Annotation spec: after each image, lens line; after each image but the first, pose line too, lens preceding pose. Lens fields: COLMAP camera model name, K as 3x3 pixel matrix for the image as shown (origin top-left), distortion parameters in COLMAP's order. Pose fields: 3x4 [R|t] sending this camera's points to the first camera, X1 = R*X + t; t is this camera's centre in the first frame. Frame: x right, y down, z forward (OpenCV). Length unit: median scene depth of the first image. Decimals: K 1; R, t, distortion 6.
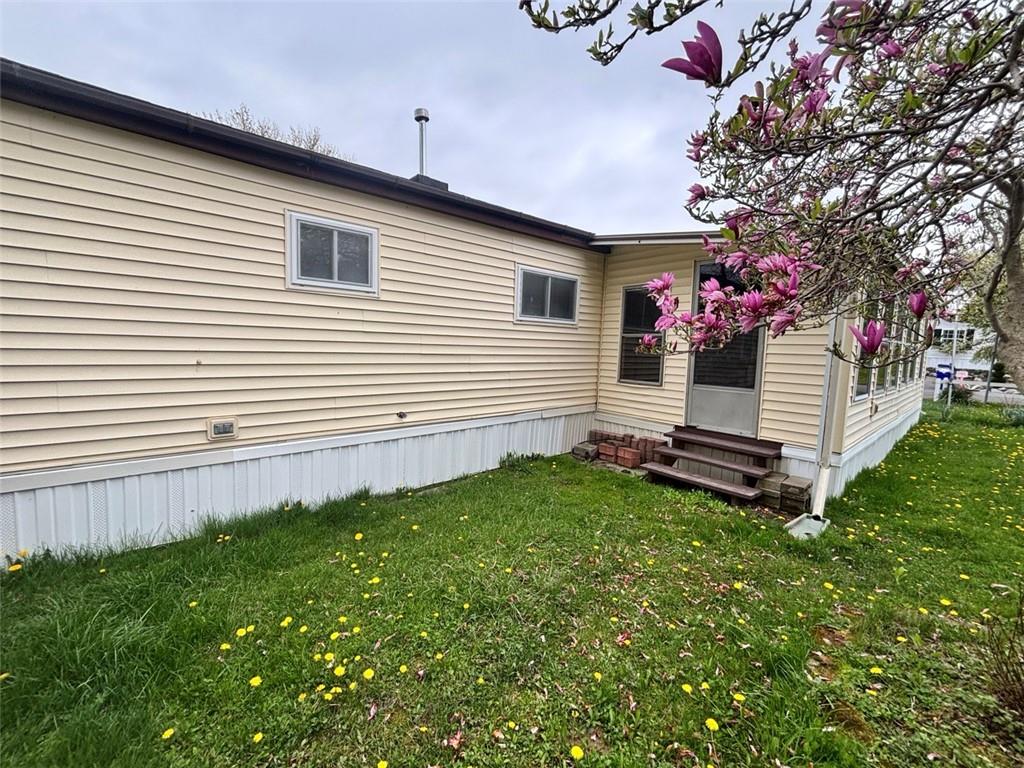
lens RADIAL K [[413.0, 0, 512.1], [0, 413.0, 379.1], [0, 0, 1]] dist [-0.001475, 0.000620]
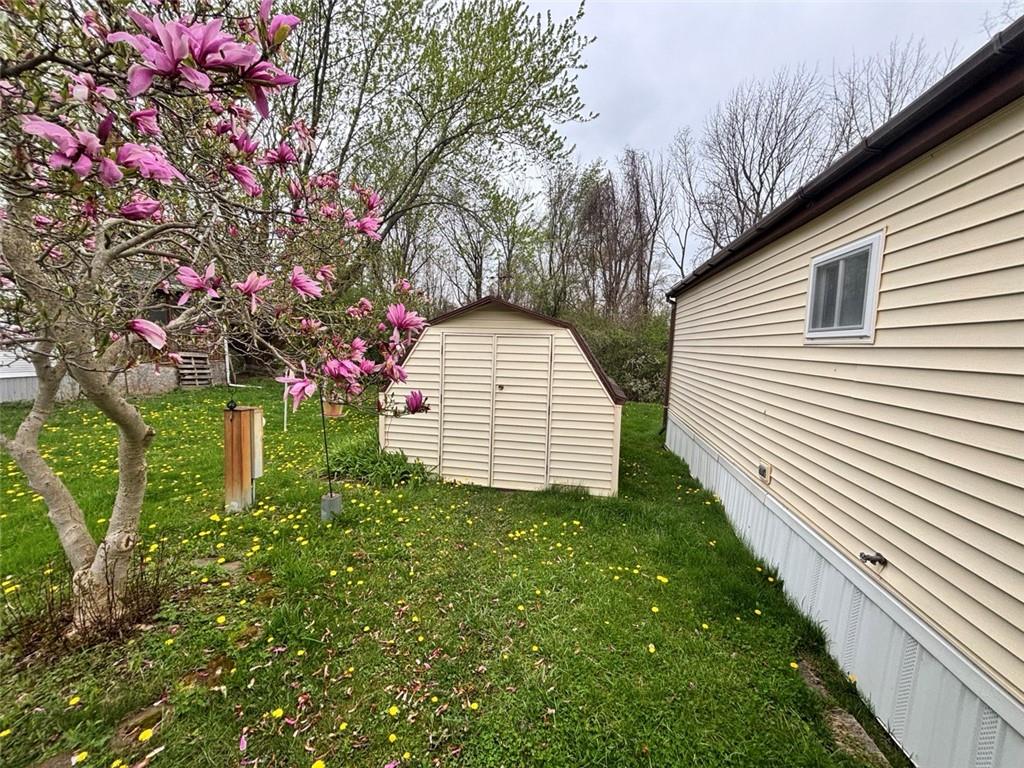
lens RADIAL K [[413.0, 0, 512.2], [0, 413.0, 382.9], [0, 0, 1]] dist [-0.001475, 0.000620]
pose [[-0.779016, -0.002116, -0.627000, 0.477020], [-0.115385, 0.983400, 0.140040, -0.173706], [0.616295, 0.181440, -0.766329, 1.204739]]
